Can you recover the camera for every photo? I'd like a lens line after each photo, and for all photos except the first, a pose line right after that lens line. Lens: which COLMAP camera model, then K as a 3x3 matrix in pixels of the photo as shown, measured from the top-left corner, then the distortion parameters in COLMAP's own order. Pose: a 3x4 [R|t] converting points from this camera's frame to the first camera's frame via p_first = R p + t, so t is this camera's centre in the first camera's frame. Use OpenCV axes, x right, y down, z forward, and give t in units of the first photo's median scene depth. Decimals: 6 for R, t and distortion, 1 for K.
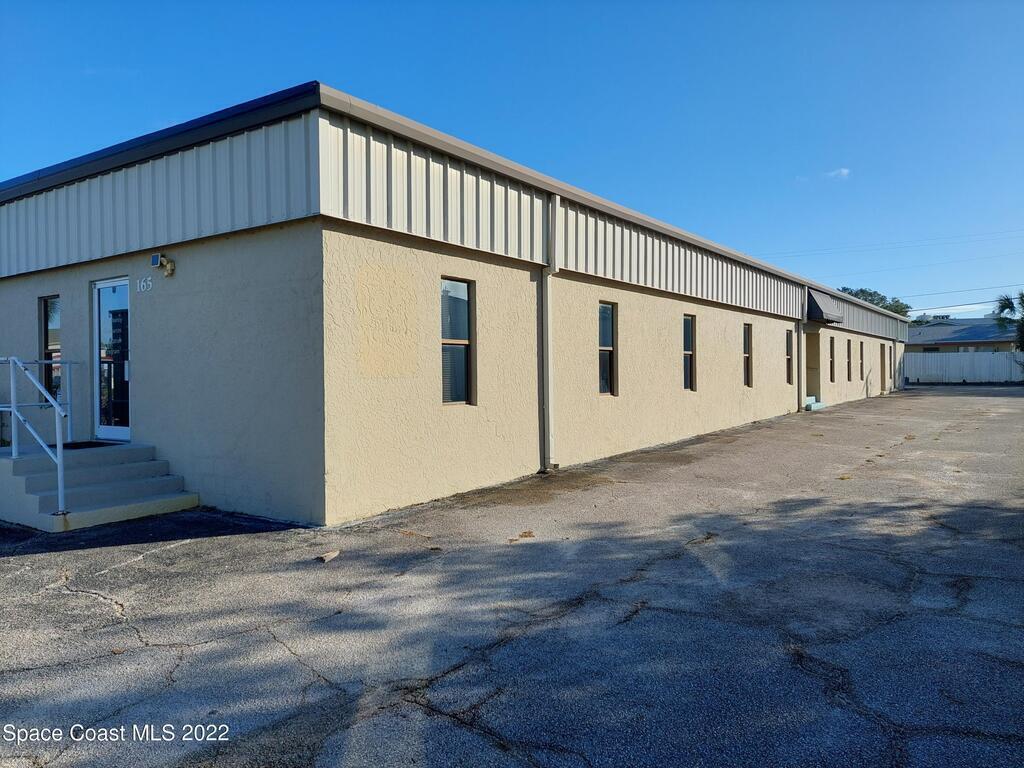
lens RADIAL K [[742.7, 0, 515.1], [0, 742.7, 401.4], [0, 0, 1]] dist [0.081462, -0.092318]
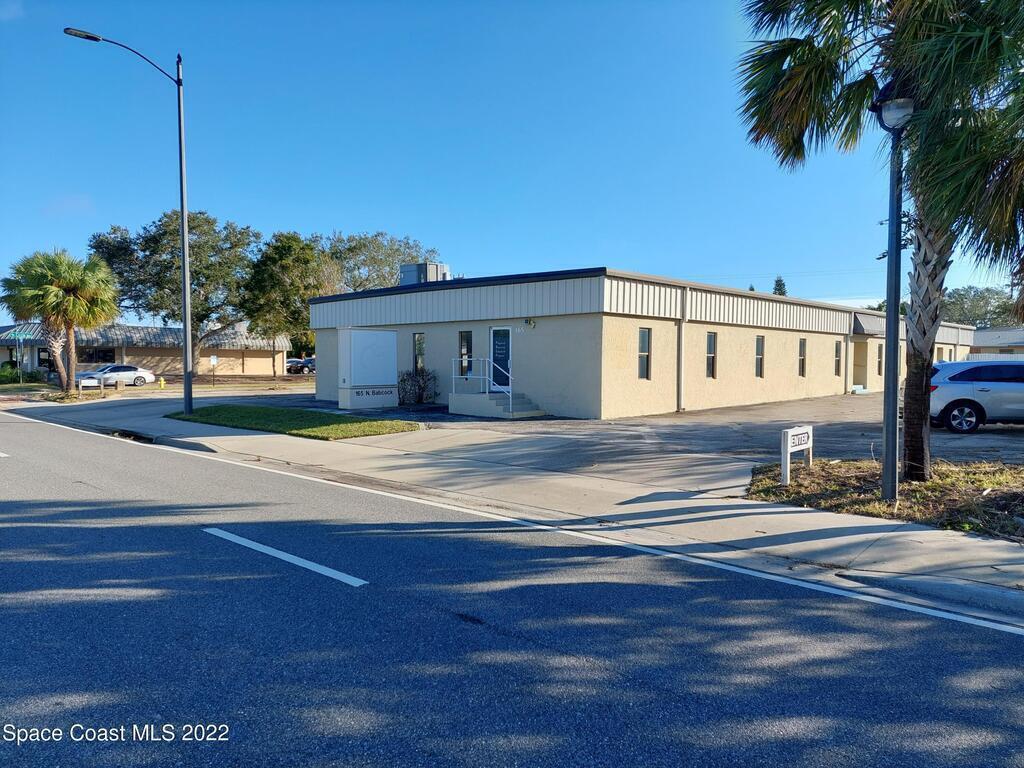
lens RADIAL K [[742.7, 0, 515.1], [0, 742.7, 401.4], [0, 0, 1]] dist [0.081462, -0.092318]
pose [[0.987303, 0.023722, -0.157064, -0.090524], [-0.021690, 0.999658, 0.014638, 0.041029], [0.157358, -0.011046, 0.987480, -1.234936]]
